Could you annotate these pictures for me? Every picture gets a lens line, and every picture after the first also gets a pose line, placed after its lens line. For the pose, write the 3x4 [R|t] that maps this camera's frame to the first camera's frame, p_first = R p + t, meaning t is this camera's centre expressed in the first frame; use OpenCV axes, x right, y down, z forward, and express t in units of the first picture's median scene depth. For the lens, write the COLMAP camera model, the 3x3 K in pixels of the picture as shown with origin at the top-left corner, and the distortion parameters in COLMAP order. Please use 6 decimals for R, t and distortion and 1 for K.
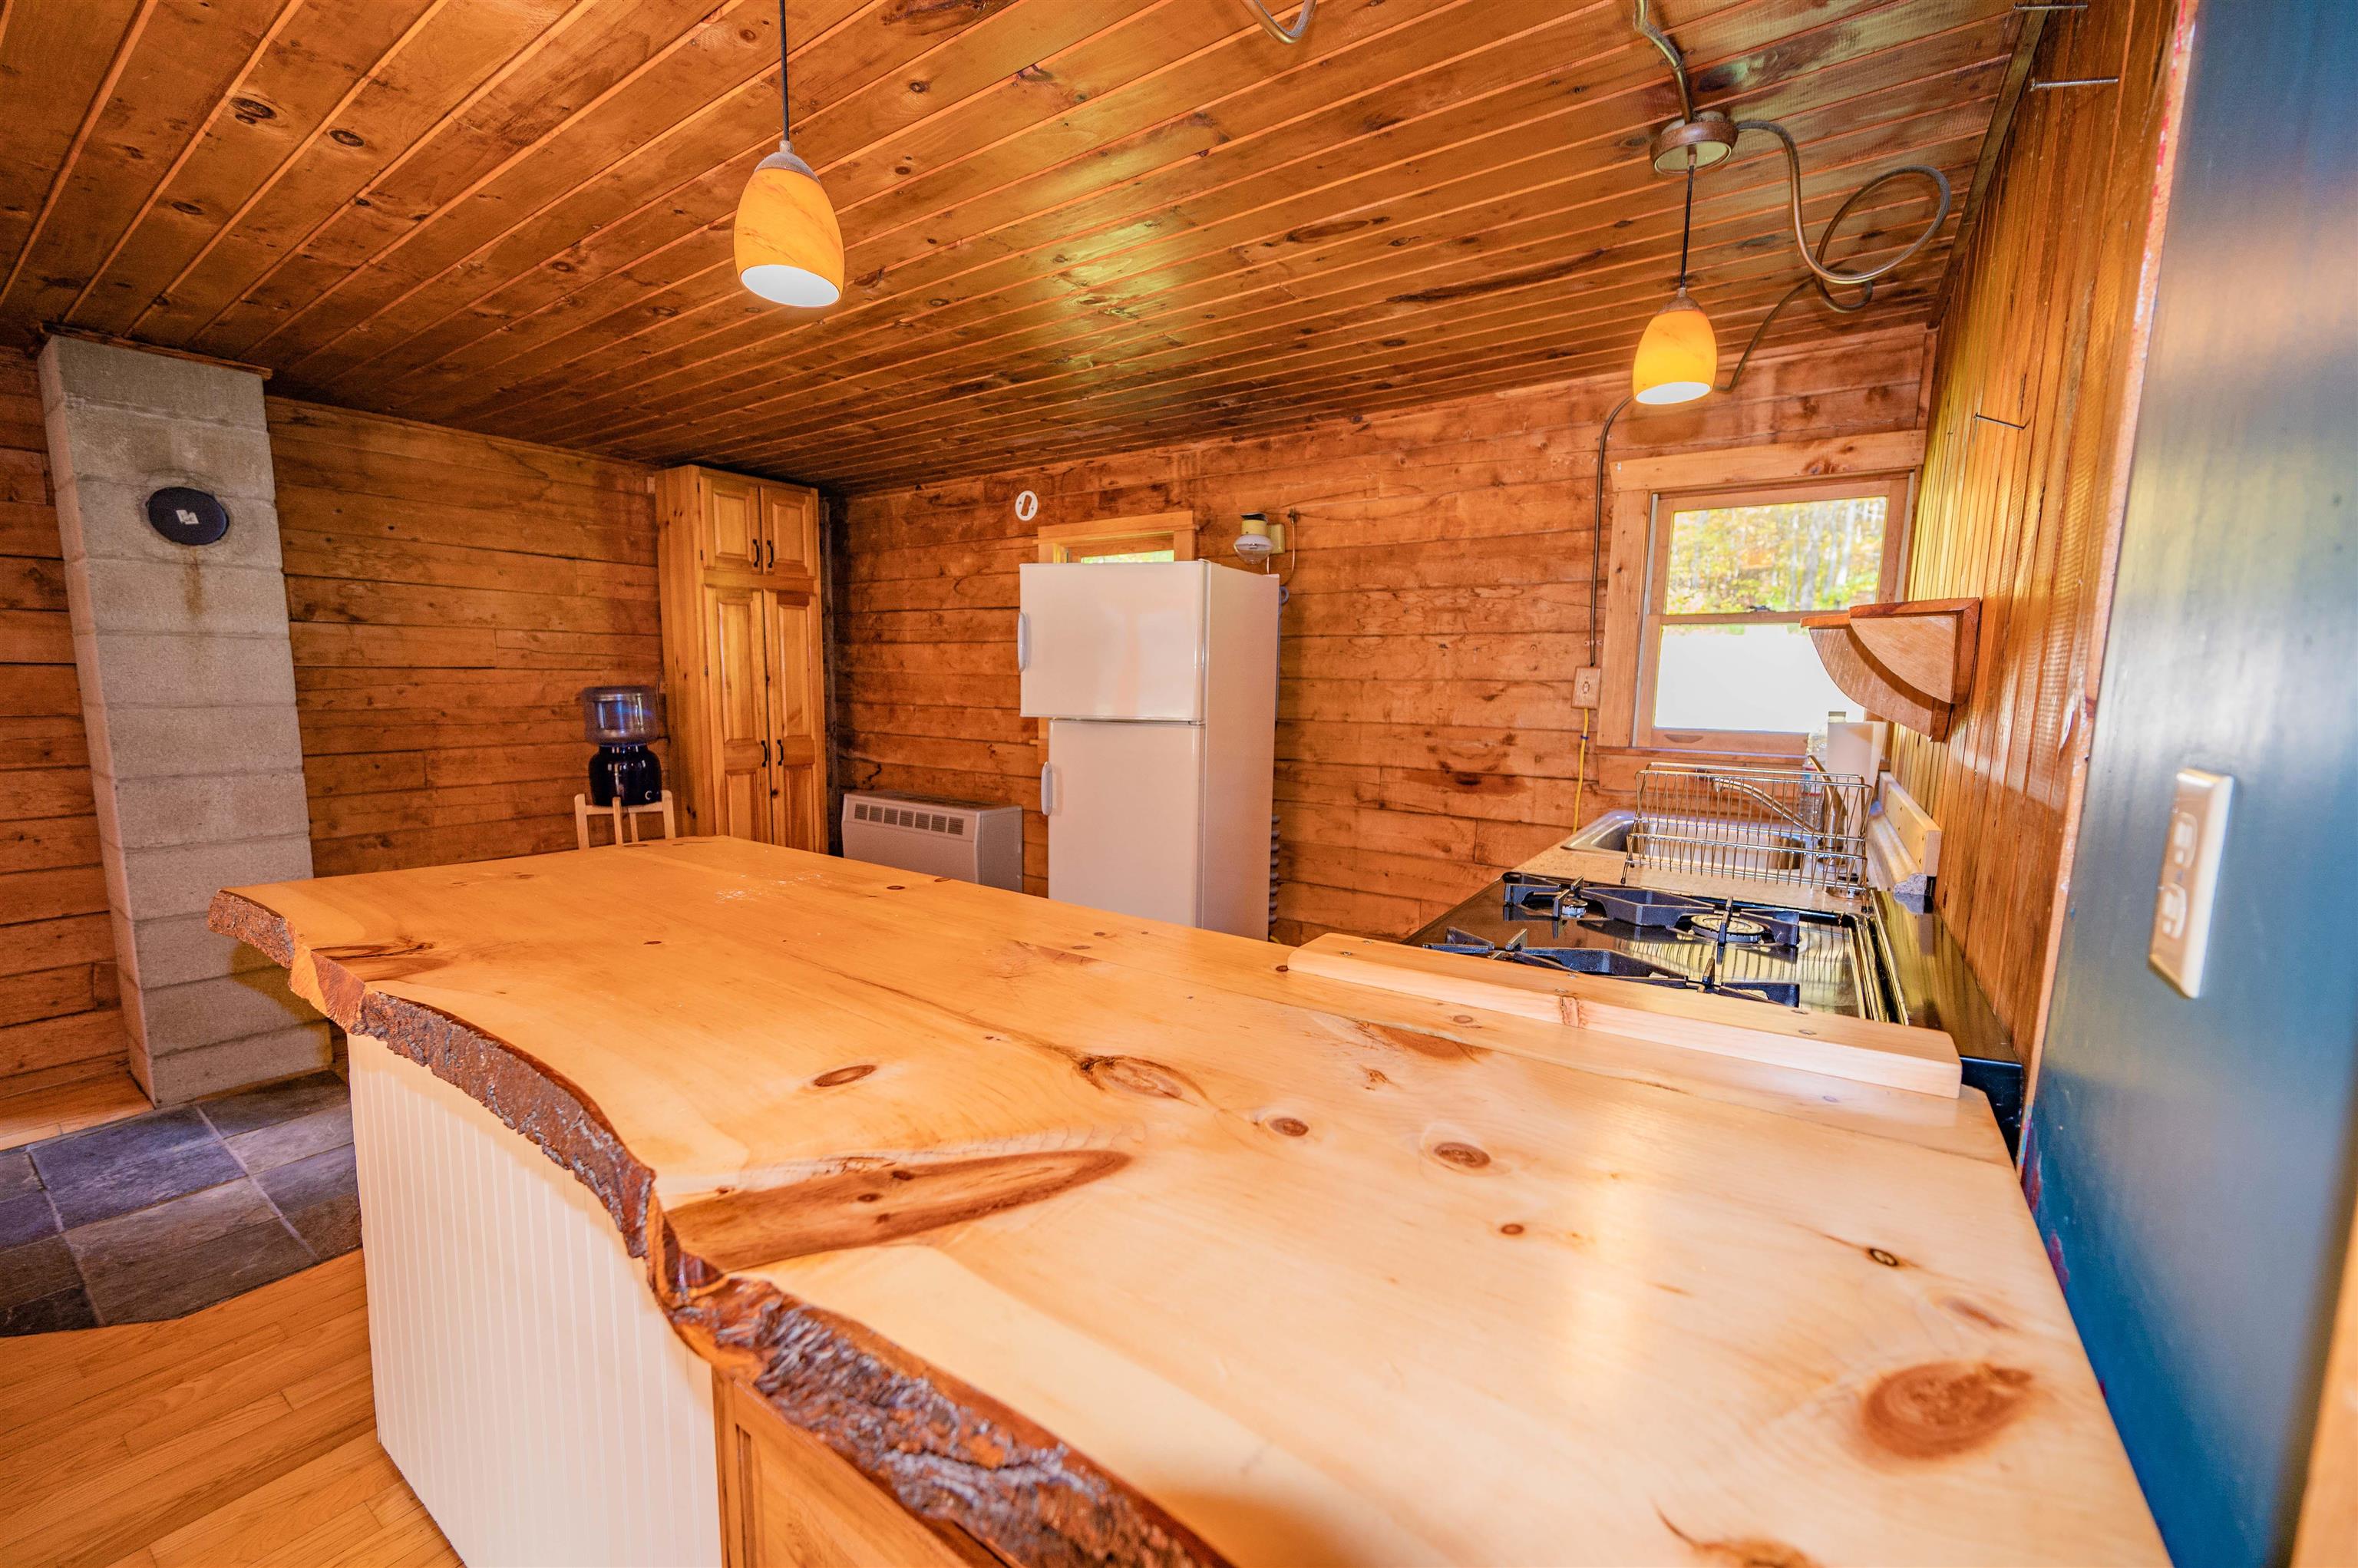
lens RADIAL K [[925.4, 0, 1176.8], [0, 925.4, 795.0], [0, 0, 1]] dist [-0.001662, -0.000200]
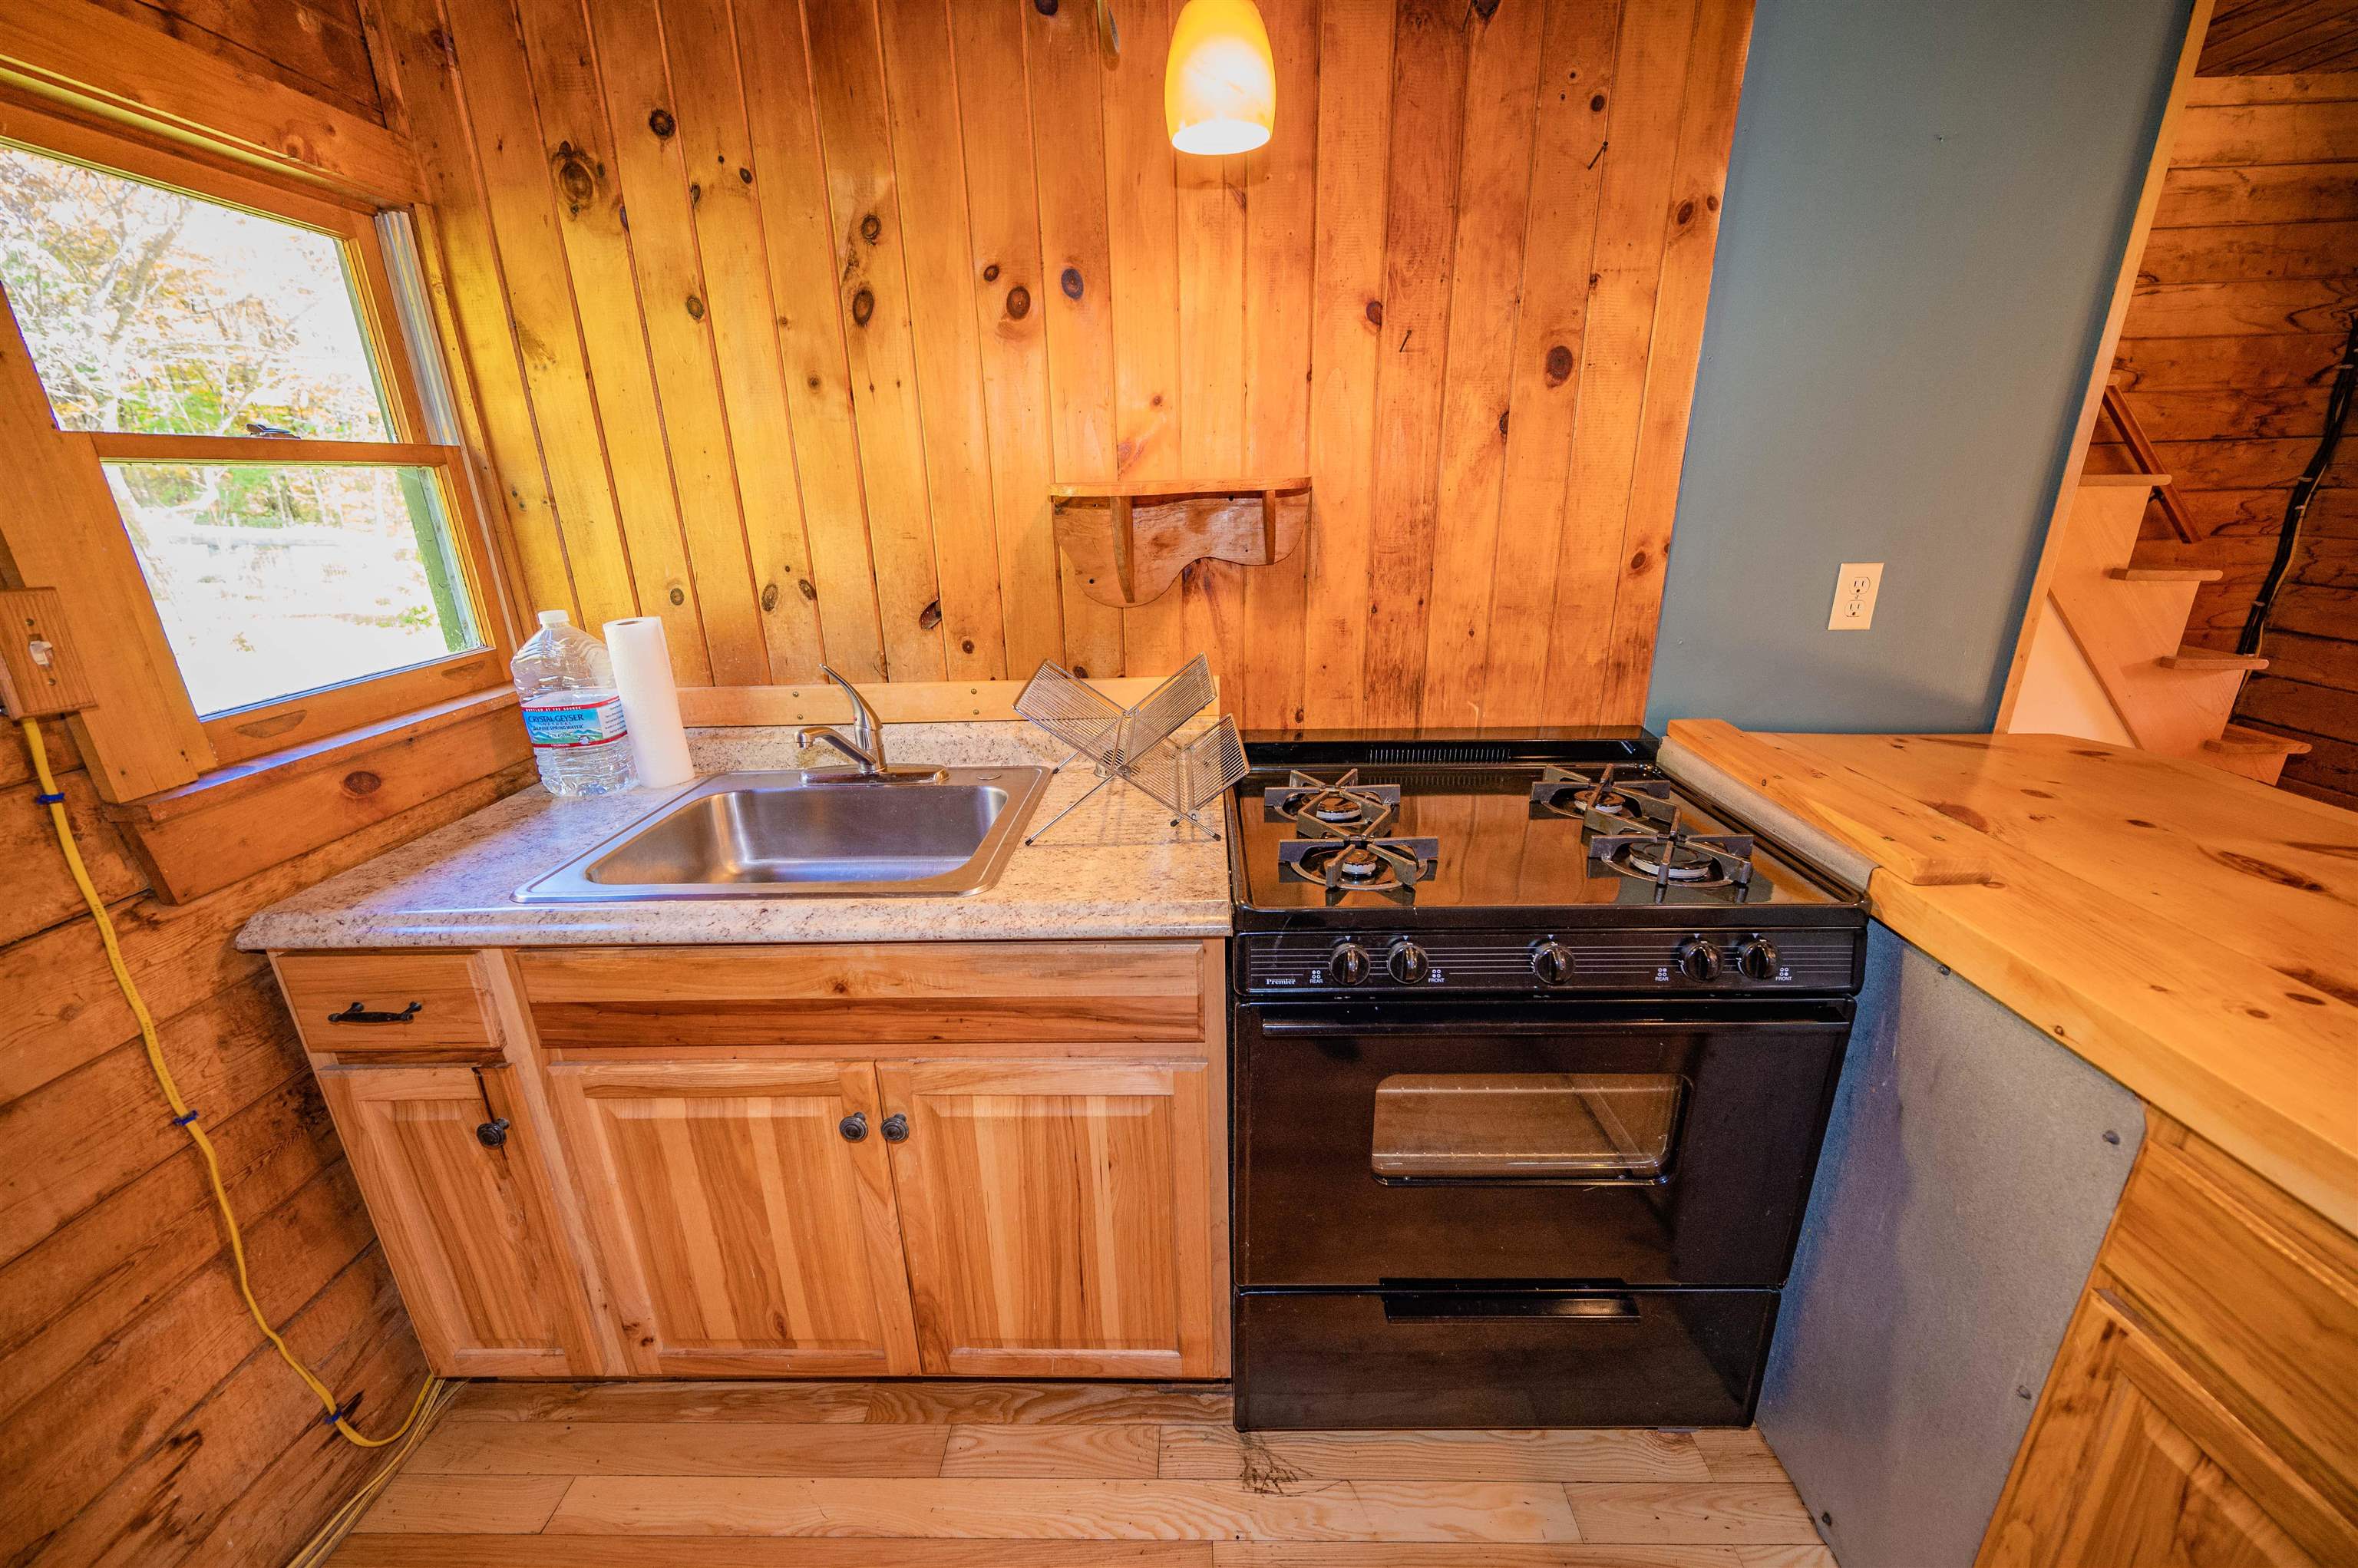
lens RADIAL K [[925.4, 0, 1176.8], [0, 925.4, 795.0], [0, 0, 1]] dist [-0.001662, -0.000200]
pose [[-0.549638, -0.271556, 0.790035, -0.054121], [0.123306, 0.908964, 0.398221, -0.135341], [-0.826253, 0.316293, -0.466117, 0.748429]]
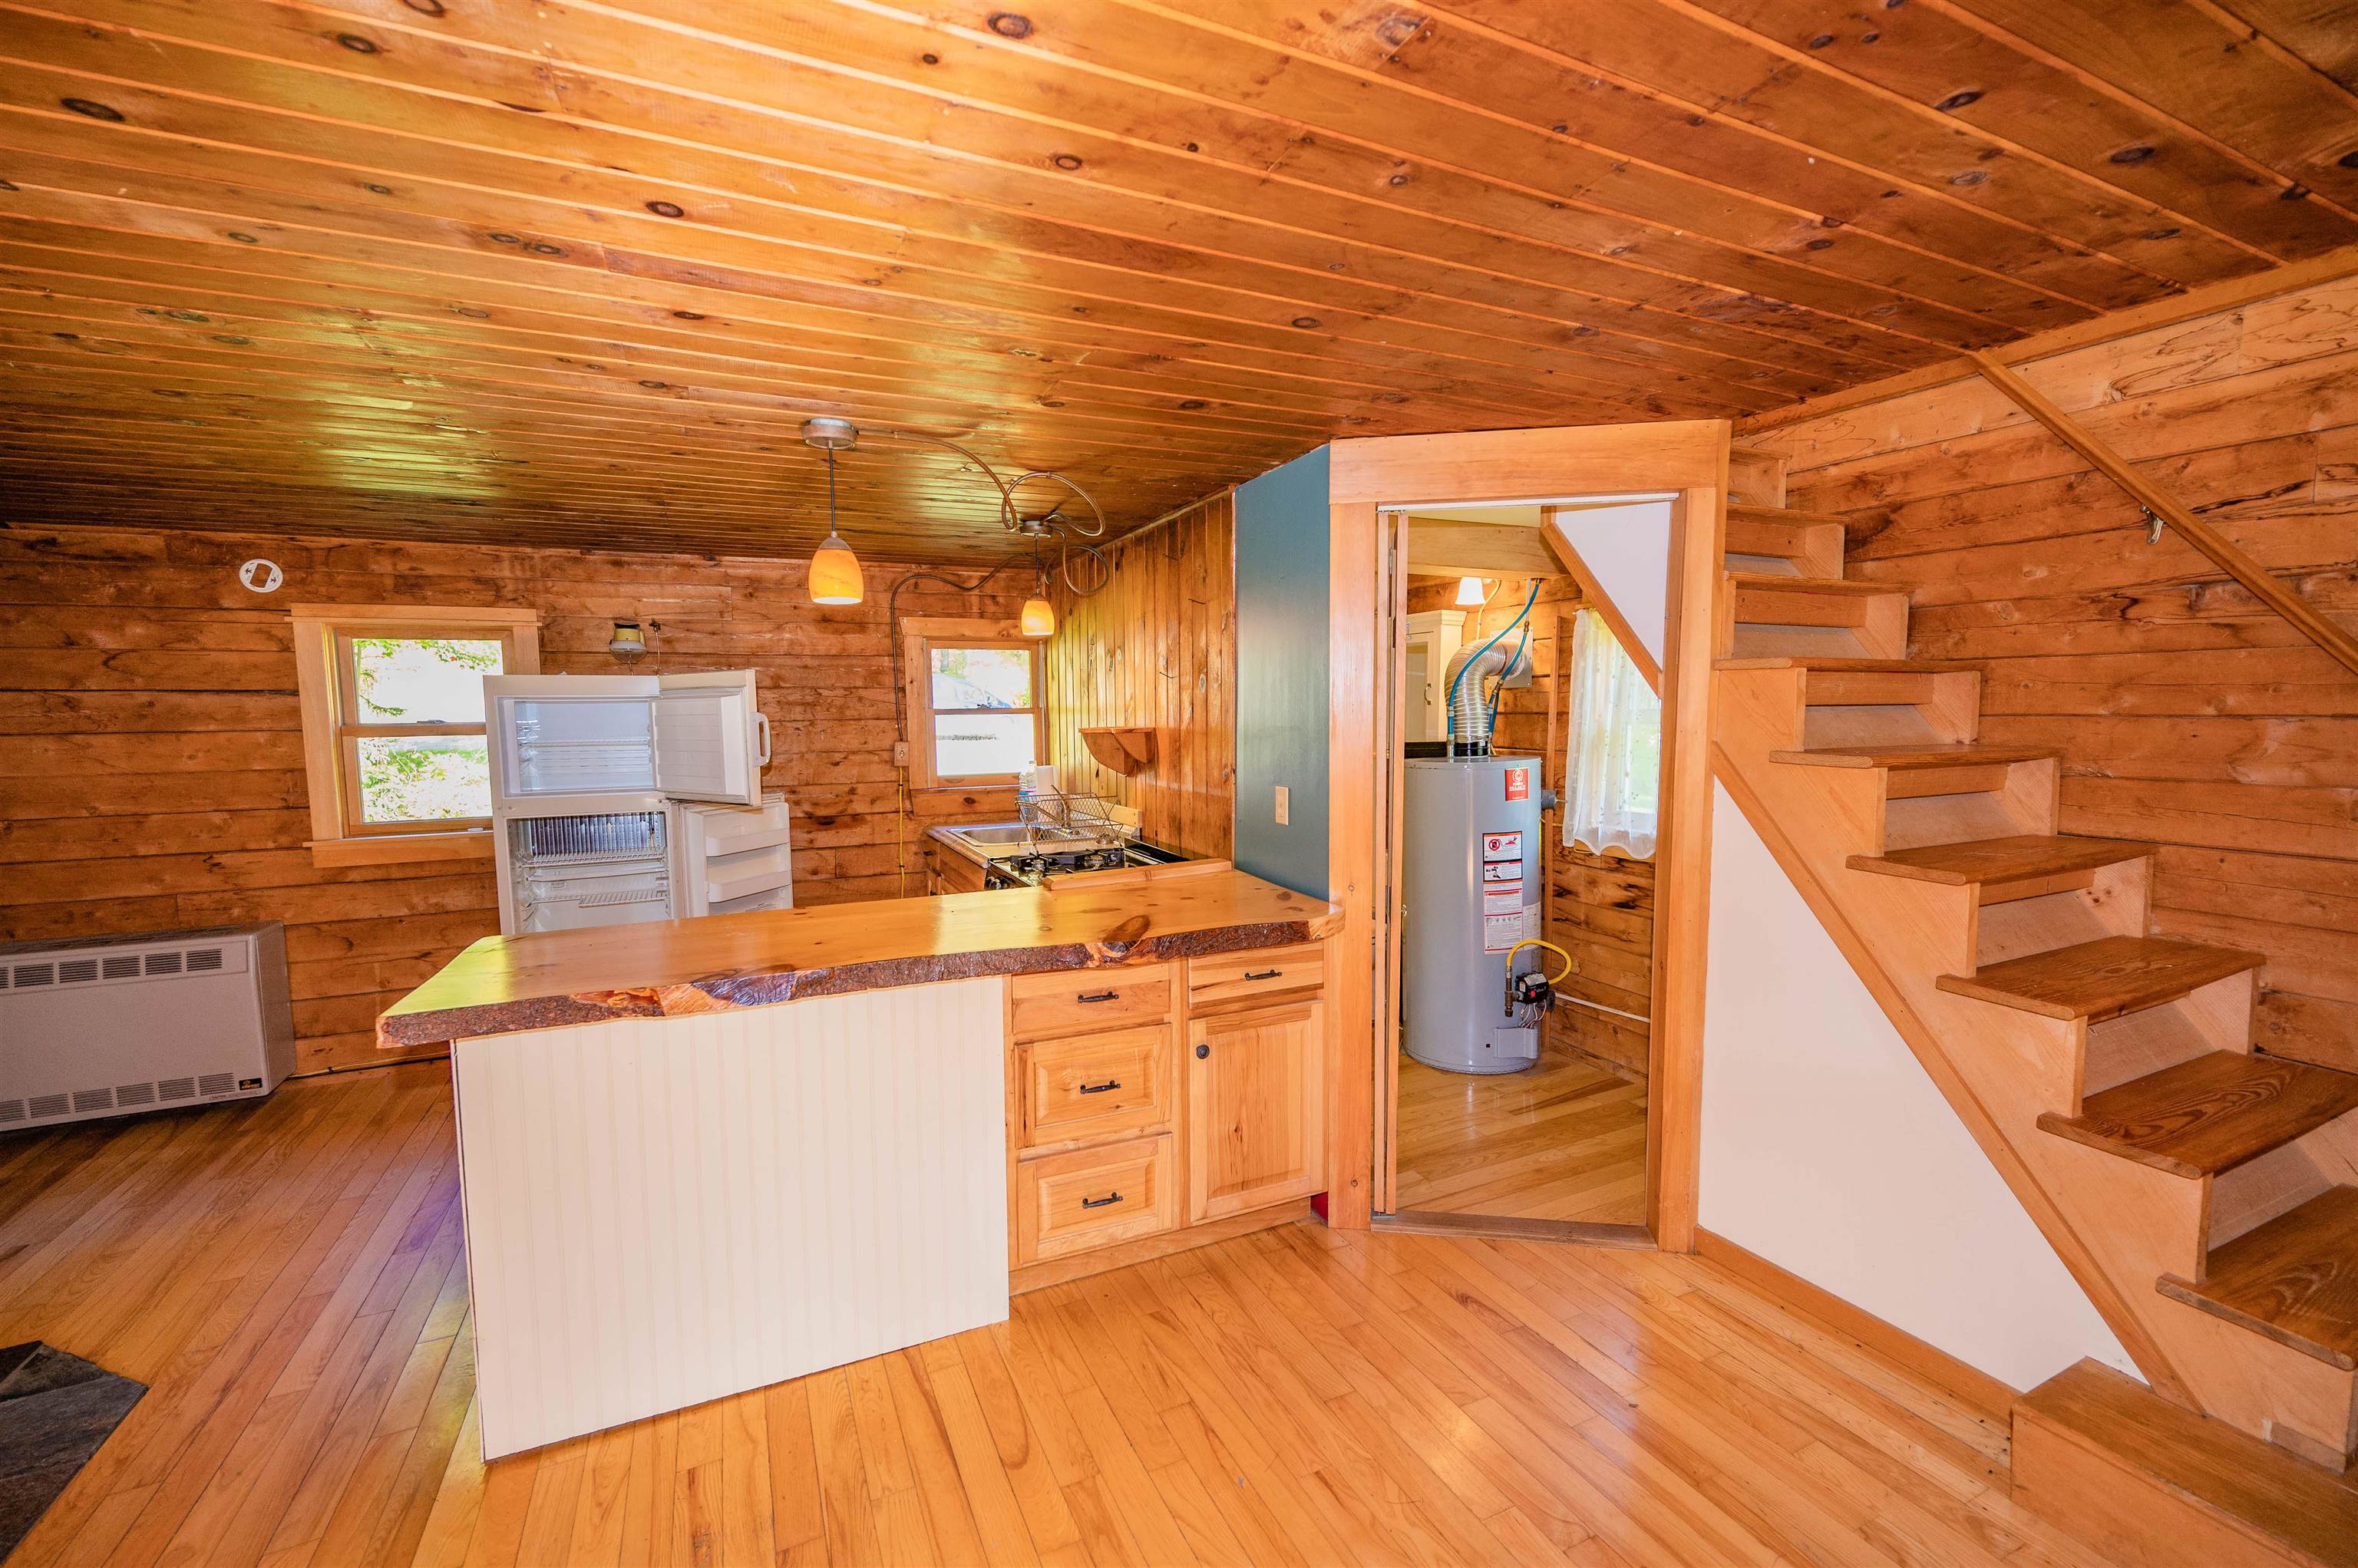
lens RADIAL K [[970.6, 0, 1176.3], [0, 970.6, 797.2], [0, 0, 1]] dist [0.000535, -0.000750]
pose [[0.508865, -0.099624, 0.855062, -0.685327], [0.127632, 0.991034, 0.039510, -0.043170], [-0.851332, 0.089028, 0.517018, -0.240664]]
